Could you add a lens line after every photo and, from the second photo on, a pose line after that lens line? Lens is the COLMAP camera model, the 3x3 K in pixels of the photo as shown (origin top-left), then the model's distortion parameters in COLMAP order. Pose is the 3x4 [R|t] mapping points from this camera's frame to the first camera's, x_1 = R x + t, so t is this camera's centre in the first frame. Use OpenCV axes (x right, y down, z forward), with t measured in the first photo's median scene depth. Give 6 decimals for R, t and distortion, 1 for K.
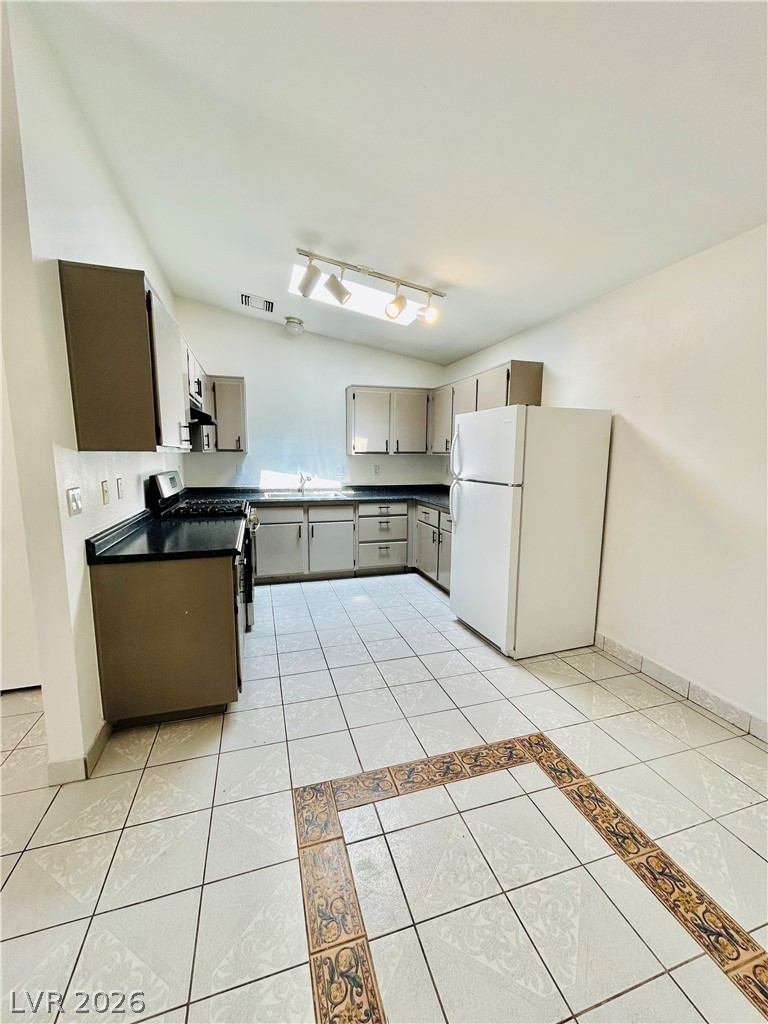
lens RADIAL K [[413.1, 0, 384.0], [0, 413.1, 512.0], [0, 0, 1]] dist [0.000144, -0.000888]
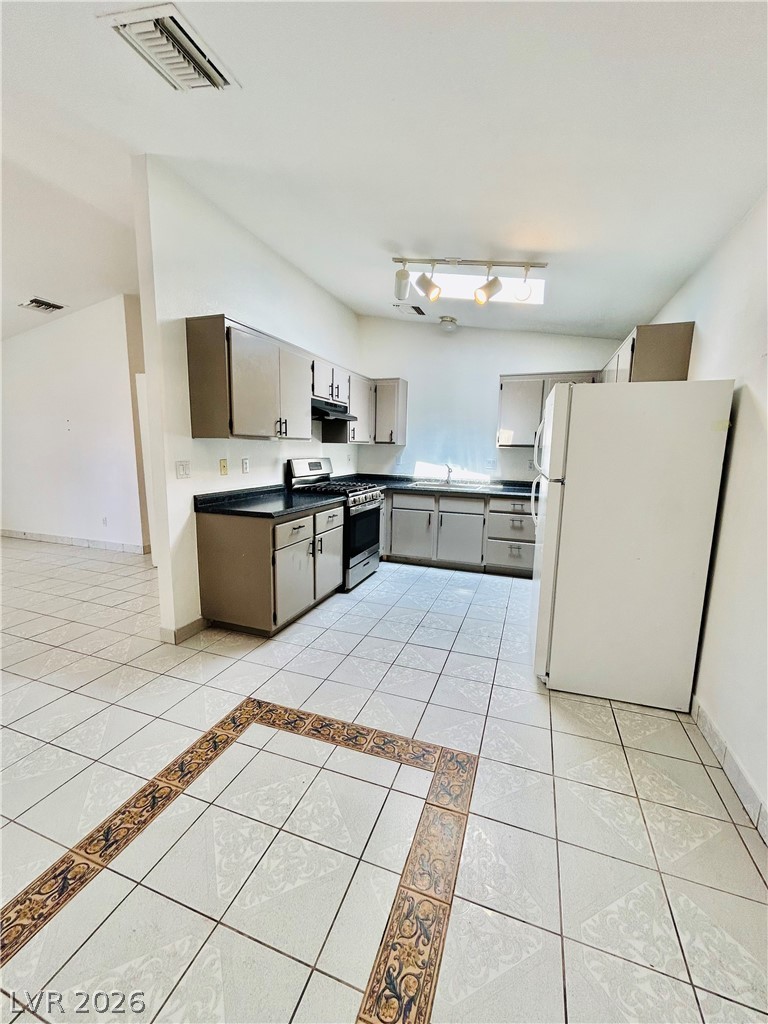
lens RADIAL K [[413.1, 0, 384.0], [0, 413.1, 512.0], [0, 0, 1]] dist [0.000144, -0.000888]
pose [[0.799405, 0.100714, -0.592290, 0.460373], [-0.097392, 0.994533, 0.037663, 0.000742], [0.592846, 0.027577, 0.804844, 0.104581]]
